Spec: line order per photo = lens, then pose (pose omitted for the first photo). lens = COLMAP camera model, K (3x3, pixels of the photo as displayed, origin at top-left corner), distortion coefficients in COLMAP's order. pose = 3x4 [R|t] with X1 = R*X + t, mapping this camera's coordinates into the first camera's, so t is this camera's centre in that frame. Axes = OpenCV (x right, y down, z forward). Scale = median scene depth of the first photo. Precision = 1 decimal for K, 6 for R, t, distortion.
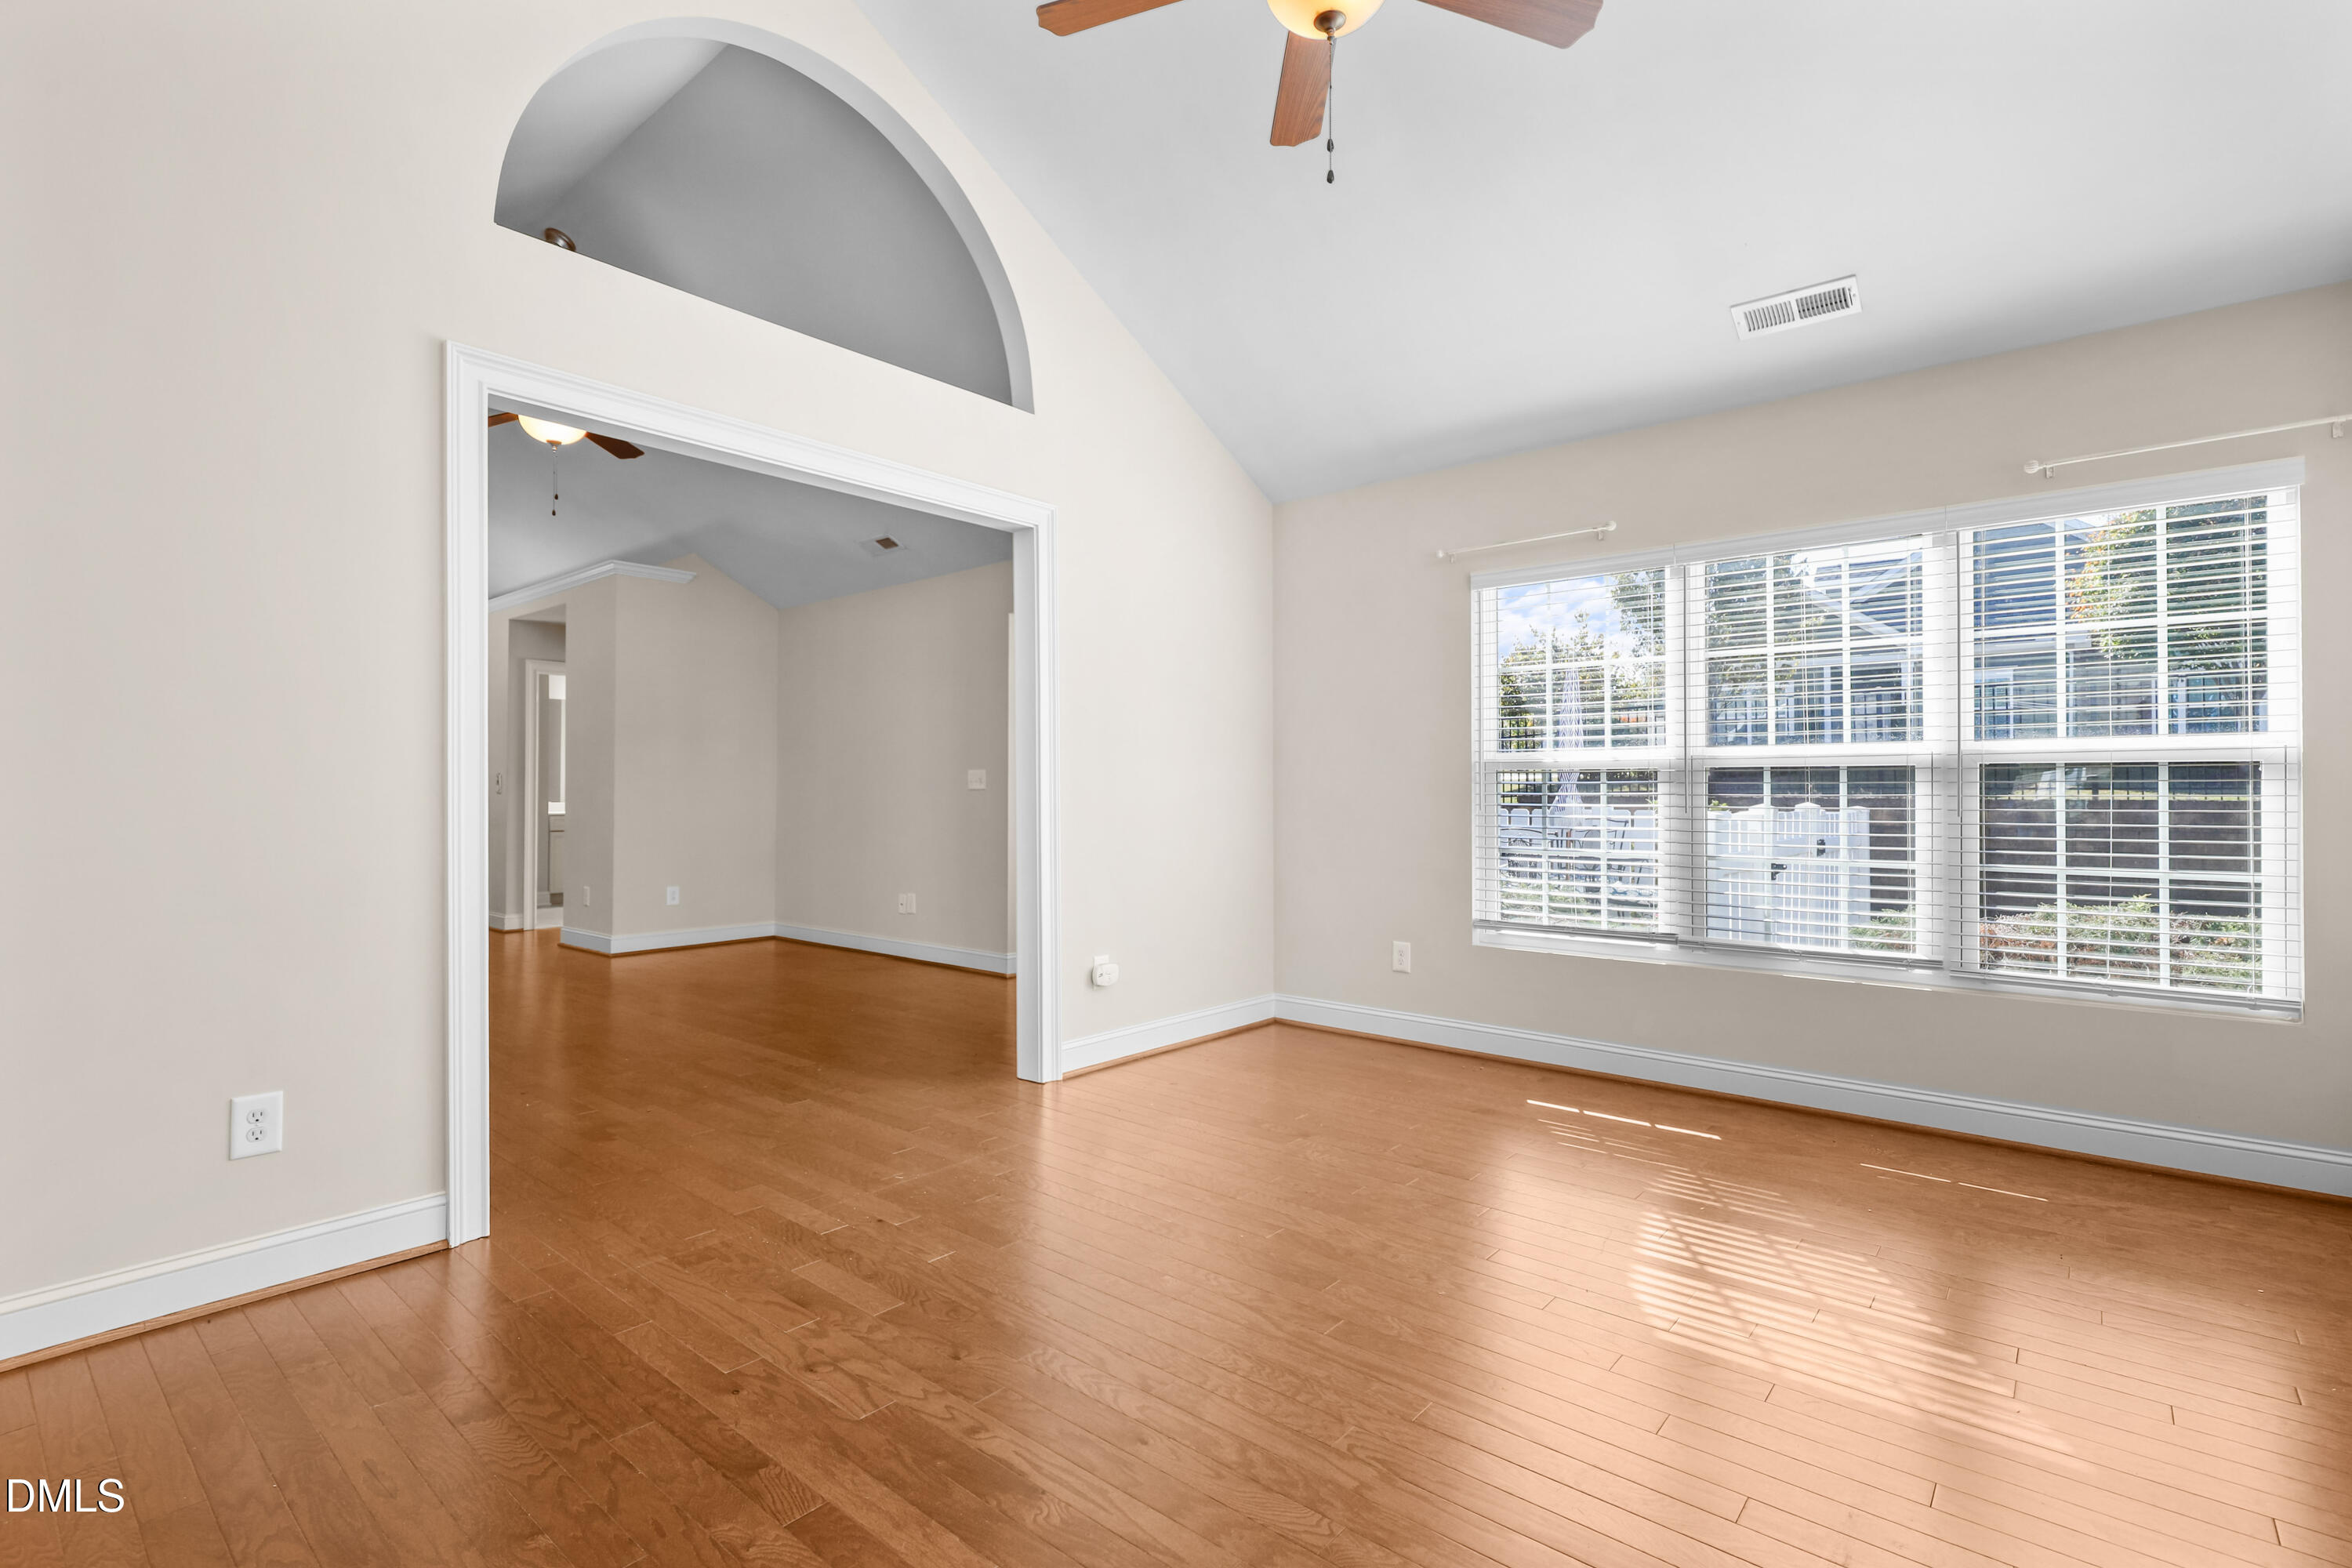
lens RADIAL K [[1076.5, 0, 1215.5], [0, 1076.5, 779.0], [0, 0, 1]] dist [-0.013163, 0.000262]
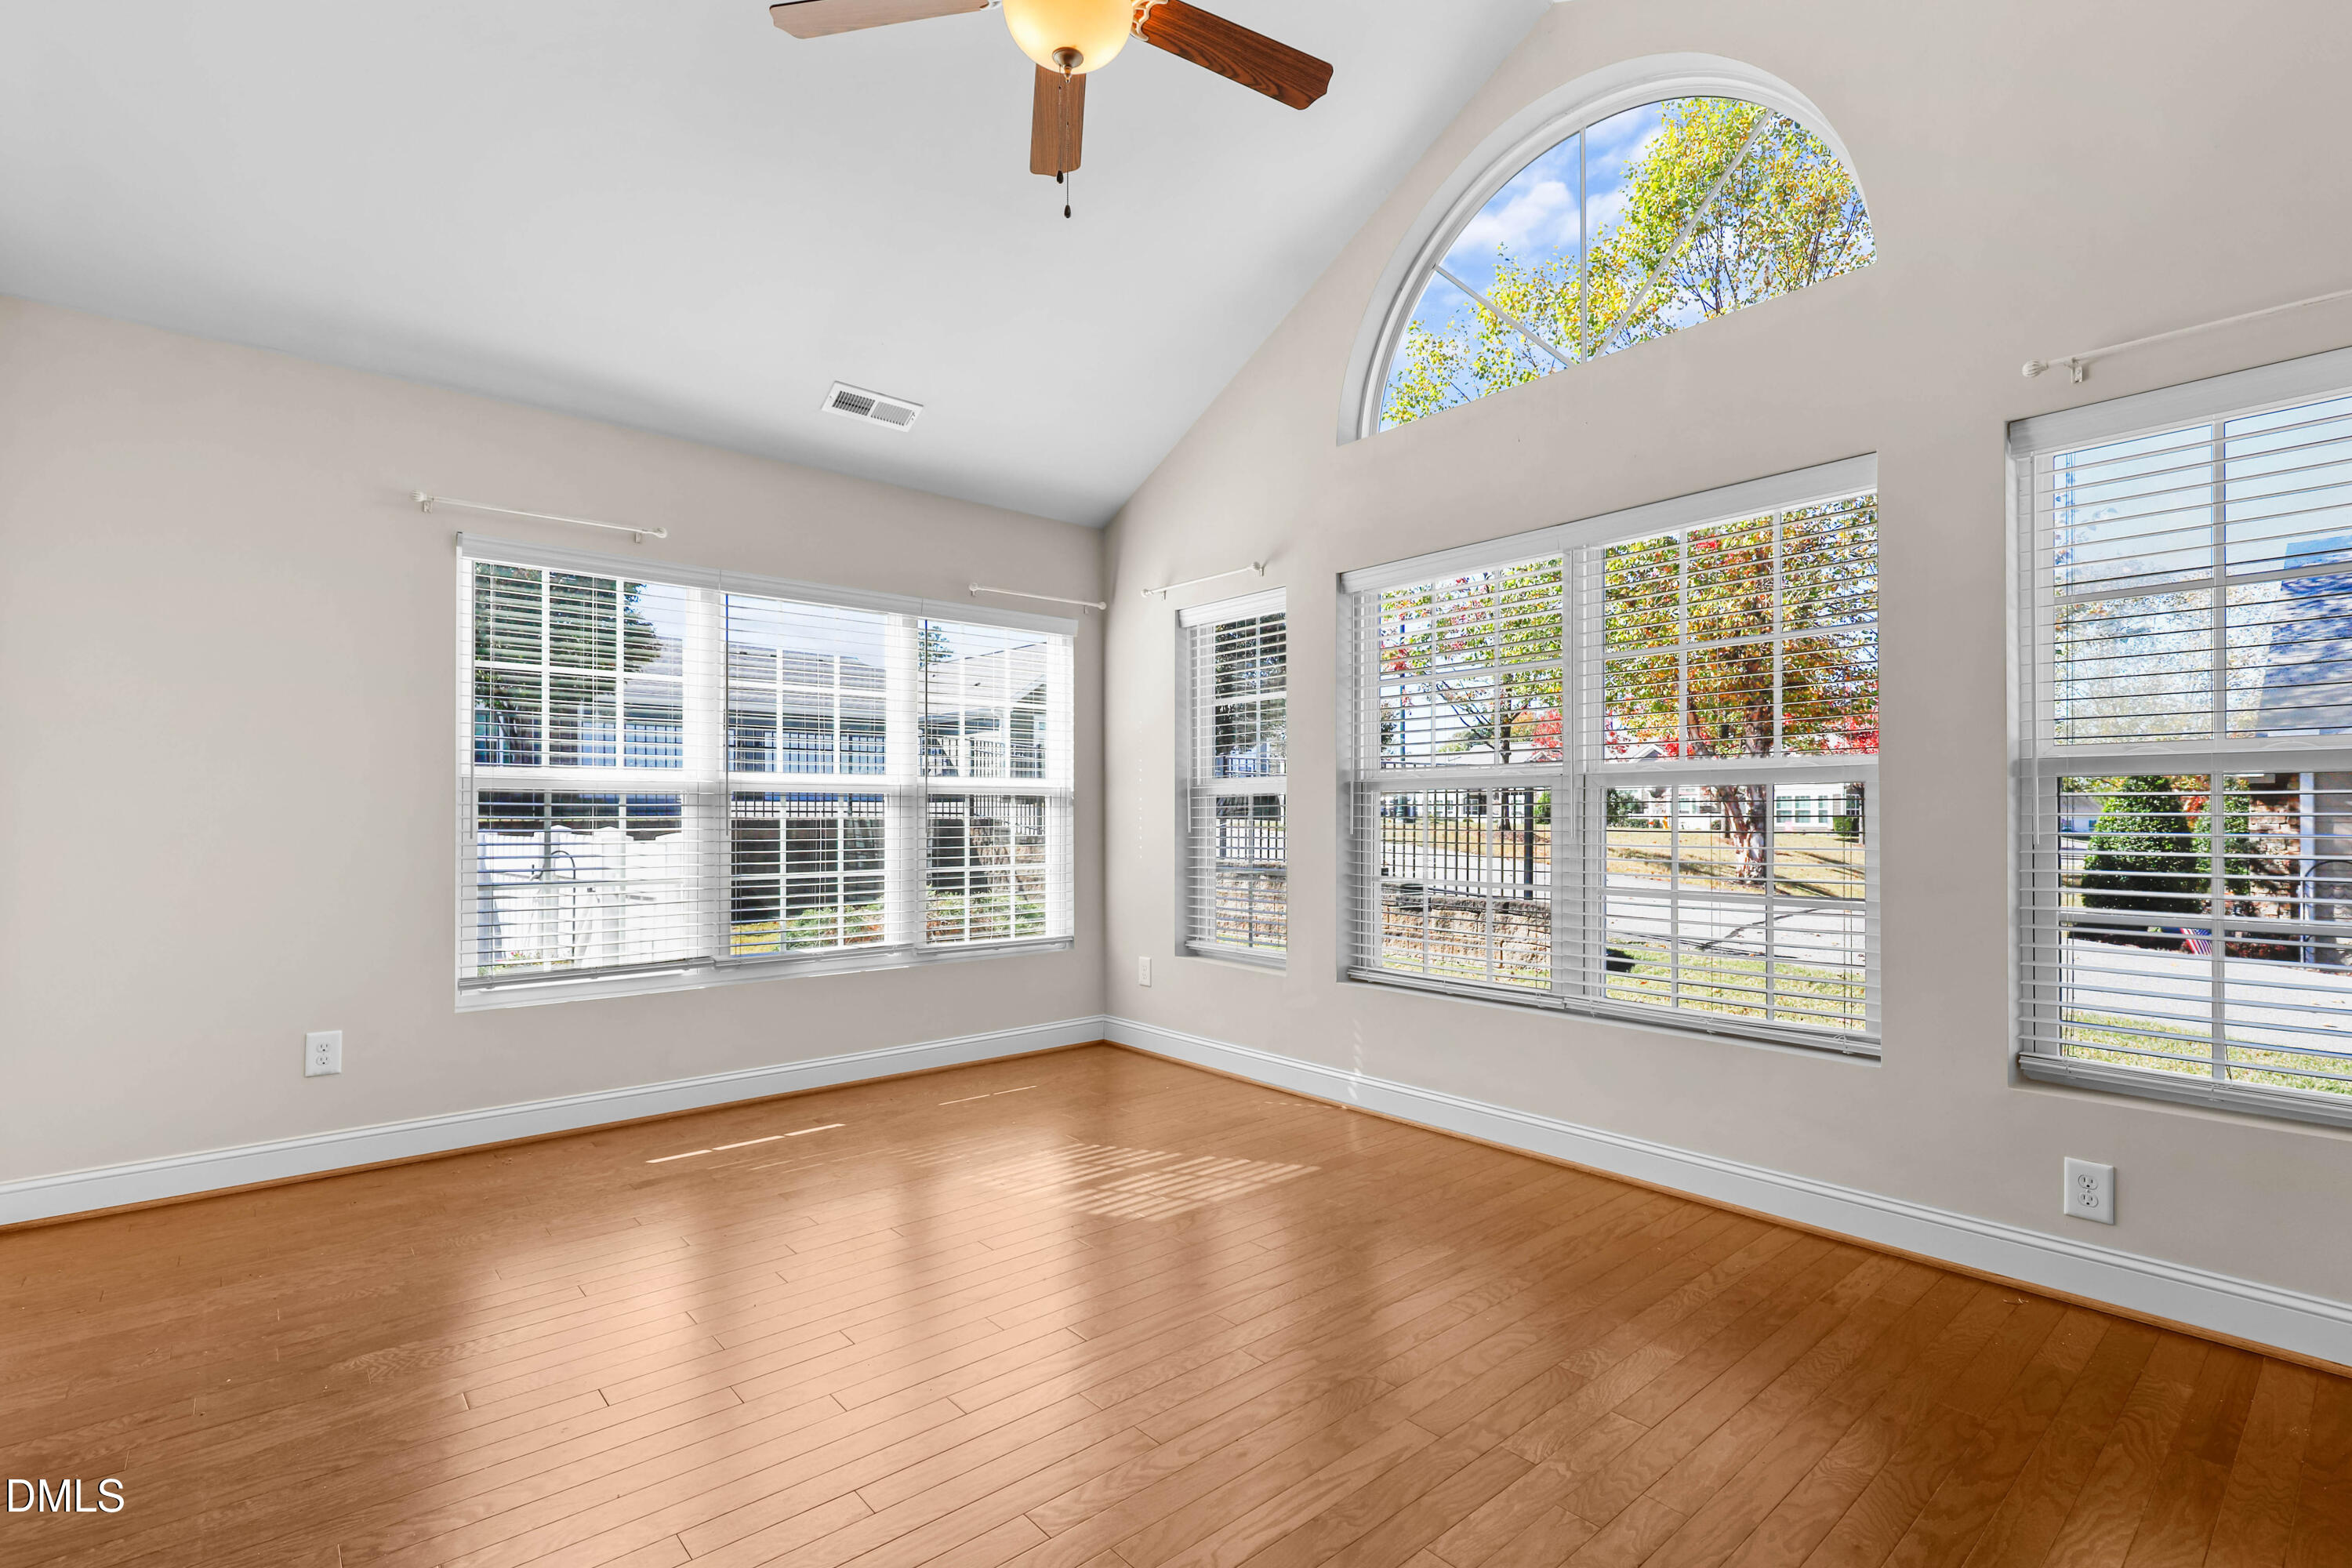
lens RADIAL K [[1076.5, 0, 1169.5], [0, 1076.5, 806.2], [0, 0, 1]] dist [-0.013163, 0.000262]
pose [[0.155868, 0.006335, 0.987757, -0.522996], [-0.009808, 0.999940, -0.004866, 0.004649], [-0.987729, -0.008930, 0.155921, 0.438686]]
